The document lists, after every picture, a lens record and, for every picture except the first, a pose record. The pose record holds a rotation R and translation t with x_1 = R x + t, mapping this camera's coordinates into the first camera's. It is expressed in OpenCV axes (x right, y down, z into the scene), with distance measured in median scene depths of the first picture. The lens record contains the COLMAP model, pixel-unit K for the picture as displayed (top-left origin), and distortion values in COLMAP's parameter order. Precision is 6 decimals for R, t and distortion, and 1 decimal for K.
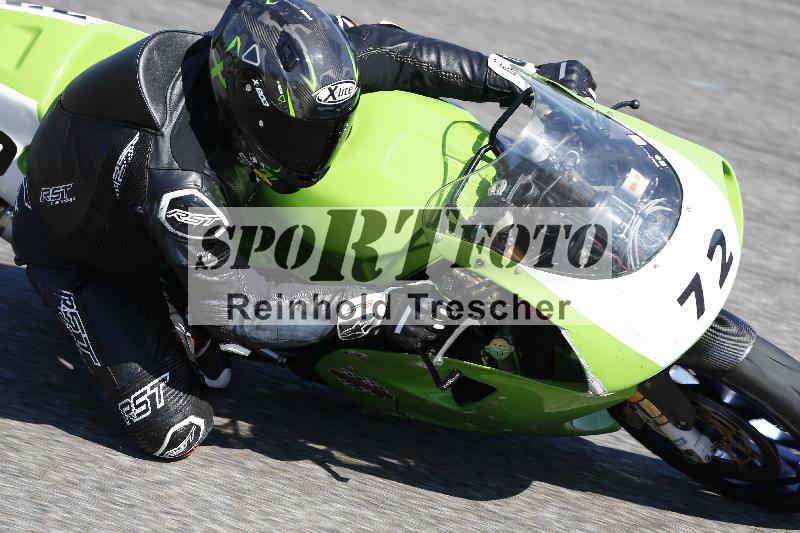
lens RADIAL K [[4570.0, 0, 400.0], [0, 4570.0, 266.5], [0, 0, 1]] dist [-2.814194, 419.069832]
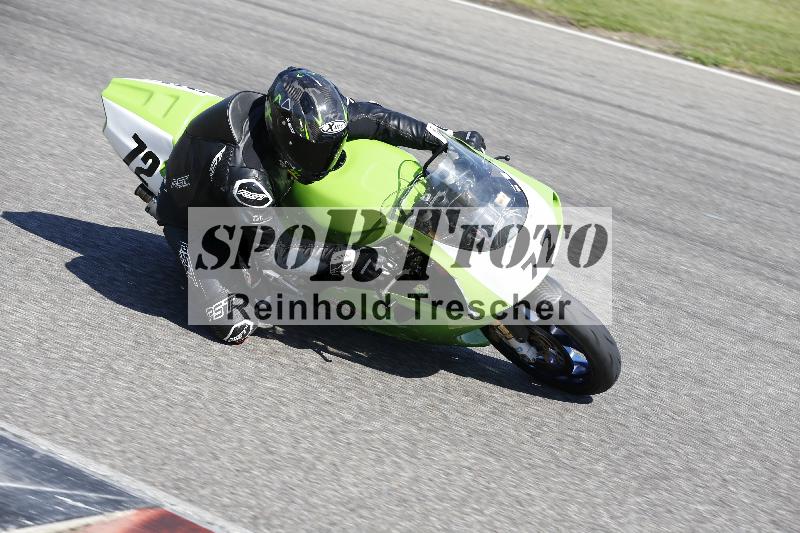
lens RADIAL K [[2830.5, 0, 400.0], [0, 2830.5, 266.5], [0, 0, 1]] dist [-0.103510, -0.564187]
pose [[0.997260, 0.073898, 0.003357, 0.009626], [-0.073889, 0.997262, -0.002884, 0.013456], [-0.003561, 0.002628, 0.999990, -0.106596]]
